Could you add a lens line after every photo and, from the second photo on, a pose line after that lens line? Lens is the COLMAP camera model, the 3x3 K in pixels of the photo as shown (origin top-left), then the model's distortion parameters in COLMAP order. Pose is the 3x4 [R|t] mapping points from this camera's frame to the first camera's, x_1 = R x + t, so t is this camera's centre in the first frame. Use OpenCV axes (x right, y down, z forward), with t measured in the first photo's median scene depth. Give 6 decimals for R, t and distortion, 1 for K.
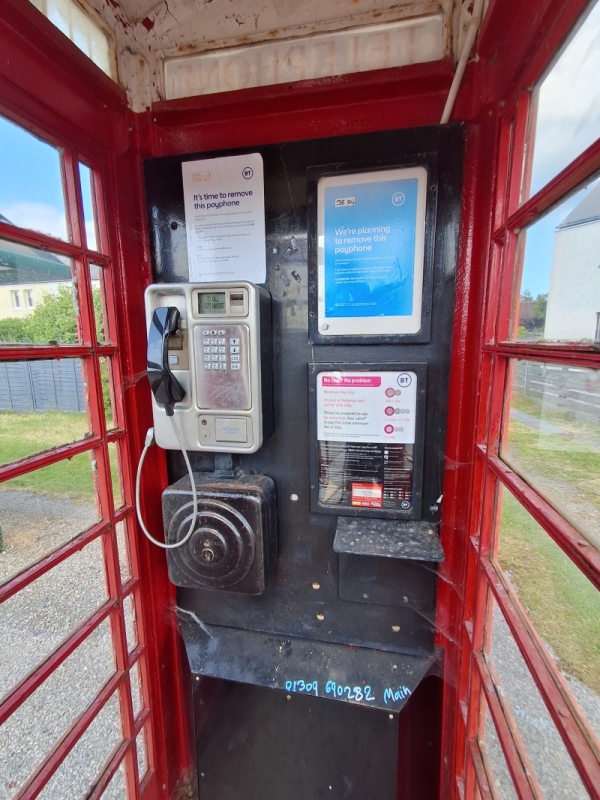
lens RADIAL K [[366.7, 0, 301.8], [0, 366.7, 399.9], [0, 0, 1]] dist [0.009248, 0.000578]
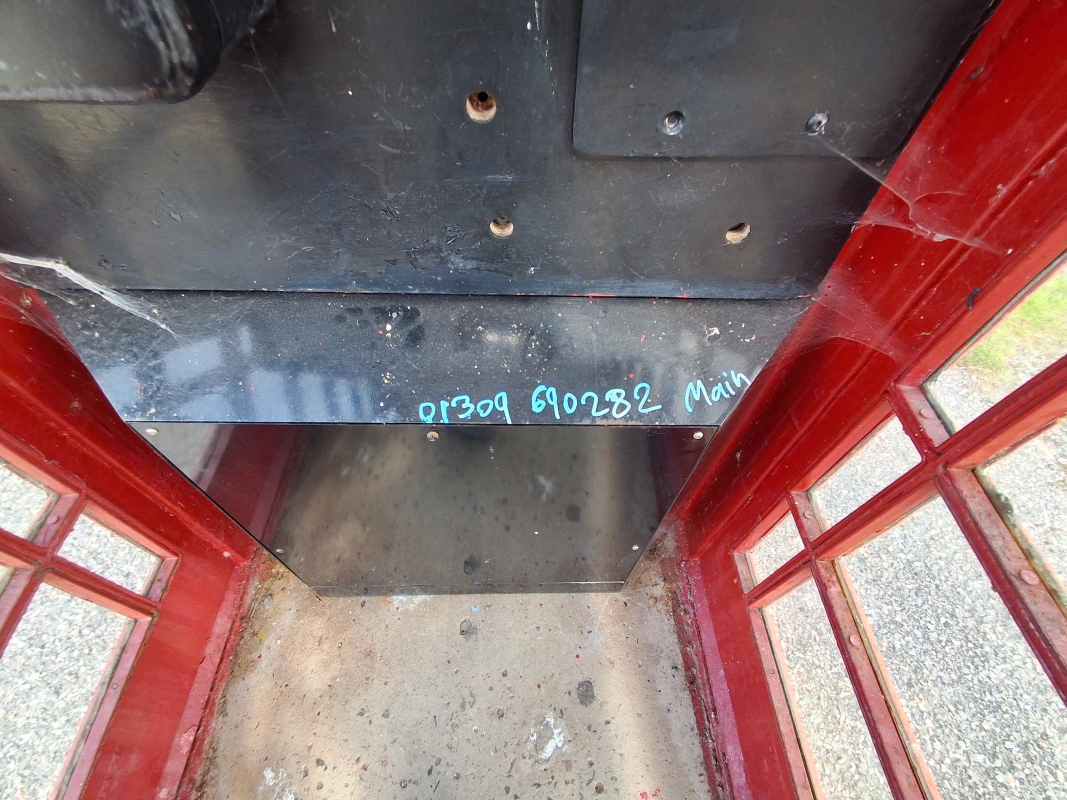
lens RADIAL K [[489.1, 0, 532.4], [0, 489.1, 397.0], [0, 0, 1]] dist [0.009248, 0.000578]
pose [[0.977501, -0.144091, 0.154042, -0.007252], [-0.002913, 0.721009, 0.692920, 0.434814], [-0.210909, -0.677779, 0.704367, 0.652692]]
